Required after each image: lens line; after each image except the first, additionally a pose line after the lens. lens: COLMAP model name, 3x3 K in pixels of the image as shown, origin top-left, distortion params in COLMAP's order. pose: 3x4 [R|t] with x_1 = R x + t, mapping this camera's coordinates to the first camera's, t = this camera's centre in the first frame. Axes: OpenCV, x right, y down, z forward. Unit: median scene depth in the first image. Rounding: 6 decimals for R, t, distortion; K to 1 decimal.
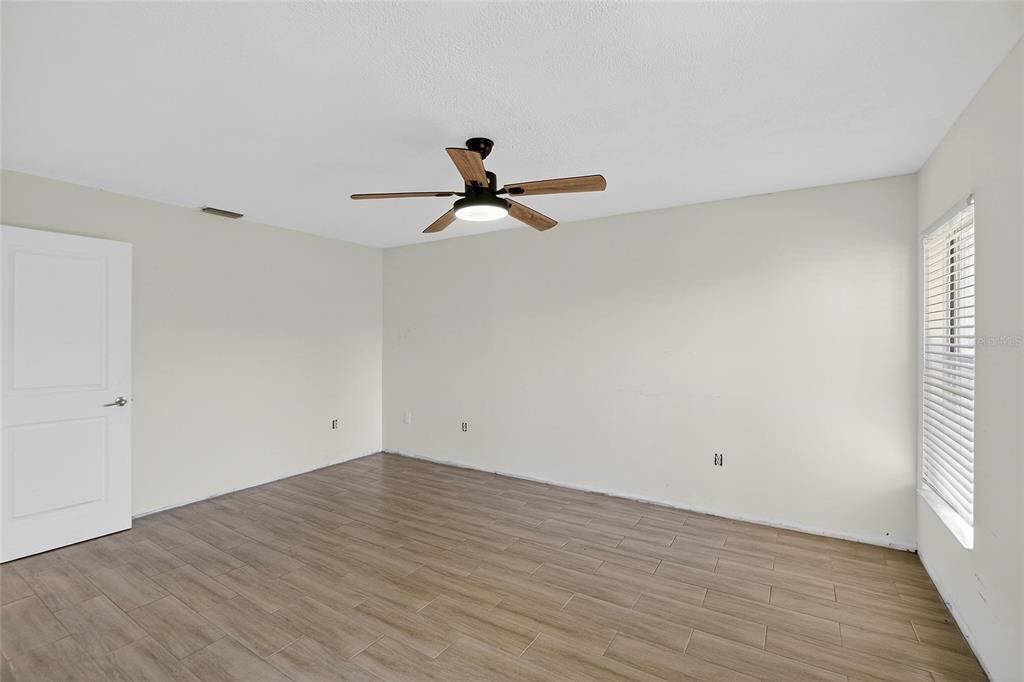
lens RADIAL K [[444.8, 0, 514.2], [0, 444.8, 342.5], [0, 0, 1]] dist [-0.008438, -0.000258]
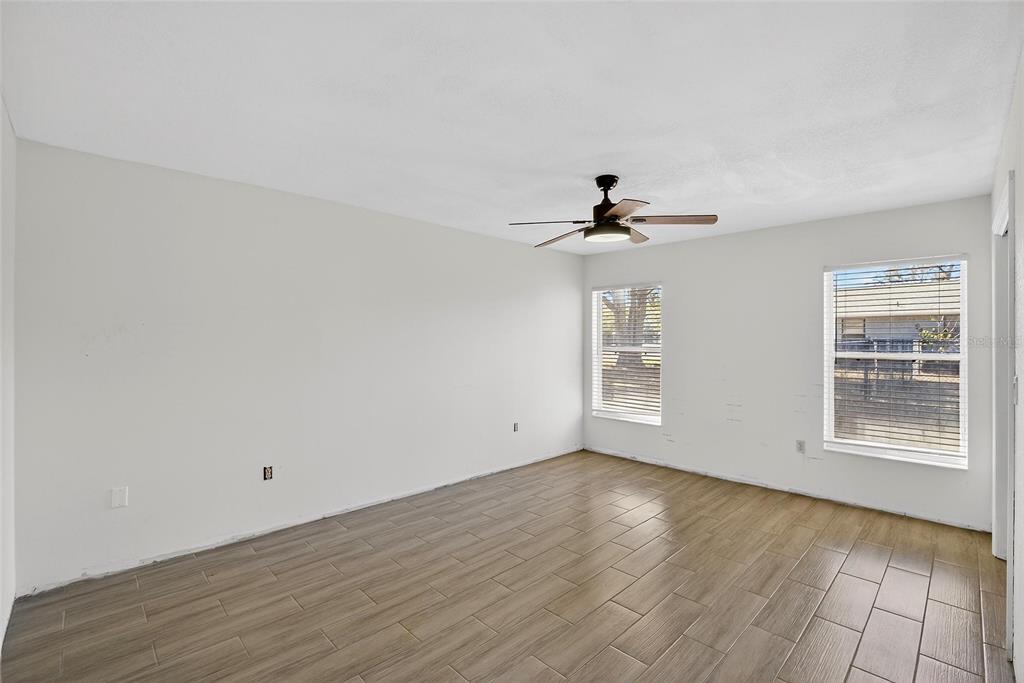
lens RADIAL K [[482.3, 0, 511.0], [0, 482.3, 338.0], [0, 0, 1]] dist [0.001437, -0.000592]
pose [[0.200245, 0.013744, 0.979649, -0.955376], [-0.001963, 0.999905, -0.013627, 0.015559], [-0.979744, 0.000806, 0.200253, 0.692821]]
